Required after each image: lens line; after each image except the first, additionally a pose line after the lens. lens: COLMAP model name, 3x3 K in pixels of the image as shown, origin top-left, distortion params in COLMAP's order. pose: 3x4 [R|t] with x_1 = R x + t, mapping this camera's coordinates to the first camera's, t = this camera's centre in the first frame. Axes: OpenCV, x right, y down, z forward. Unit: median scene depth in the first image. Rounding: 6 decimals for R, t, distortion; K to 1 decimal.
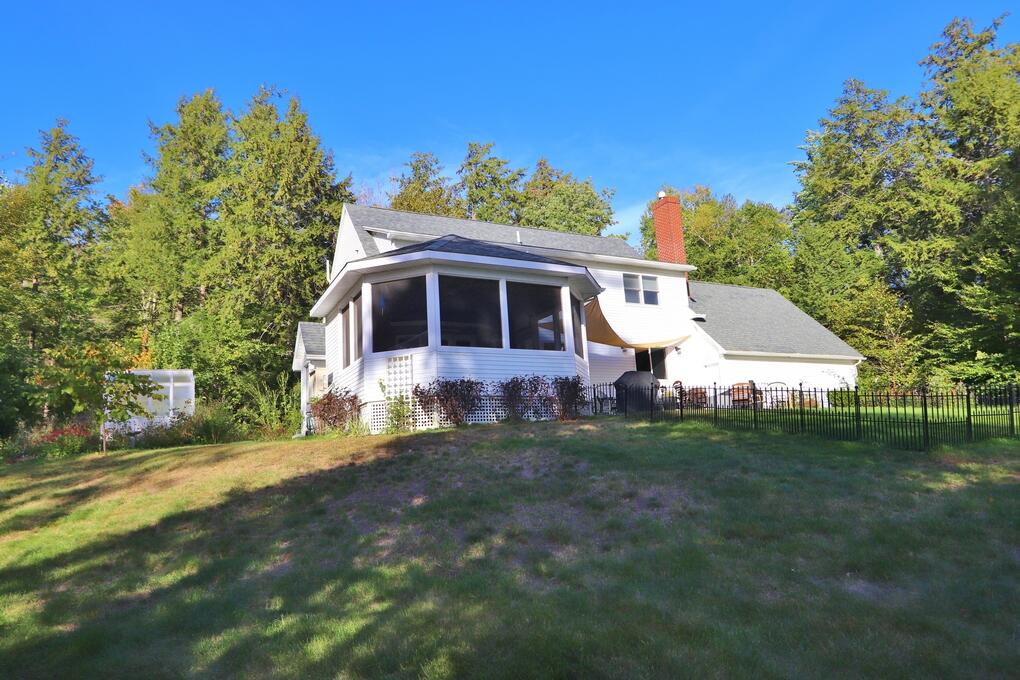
lens RADIAL K [[670.3, 0, 510.0], [0, 670.3, 340.0], [0, 0, 1]] dist [-0.000290, 0.000602]
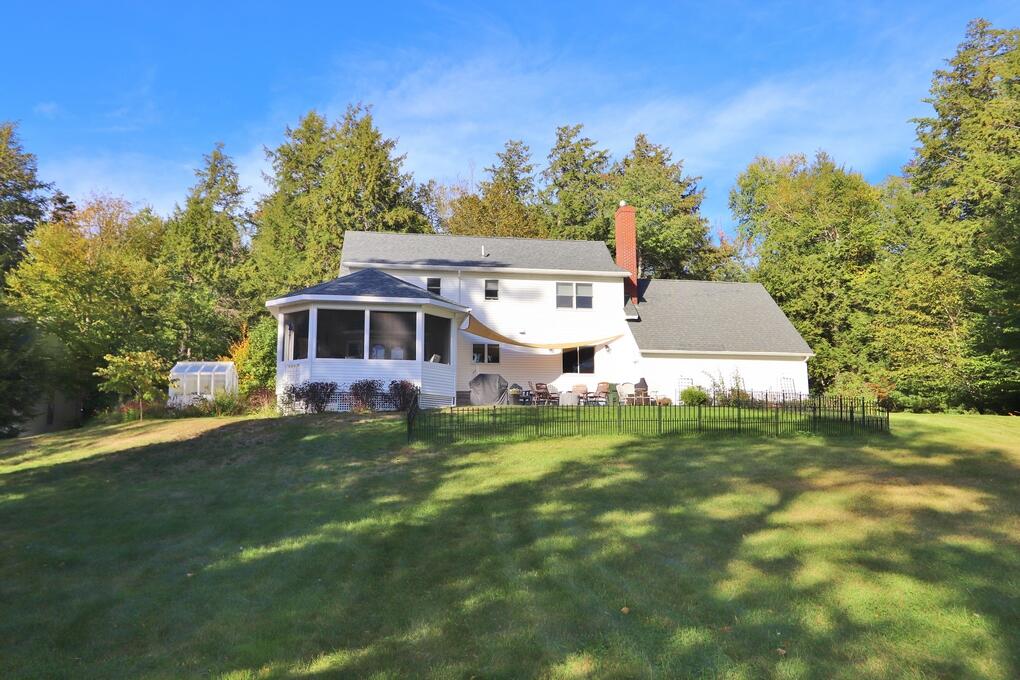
lens RADIAL K [[756.6, 0, 510.0], [0, 756.6, 340.0], [0, 0, 1]] dist [0.001014, 0.000267]
pose [[0.945958, 0.006052, -0.324232, 0.505216], [0.011835, 0.998516, 0.053167, -0.068052], [0.324073, -0.054131, 0.944482, -0.264927]]
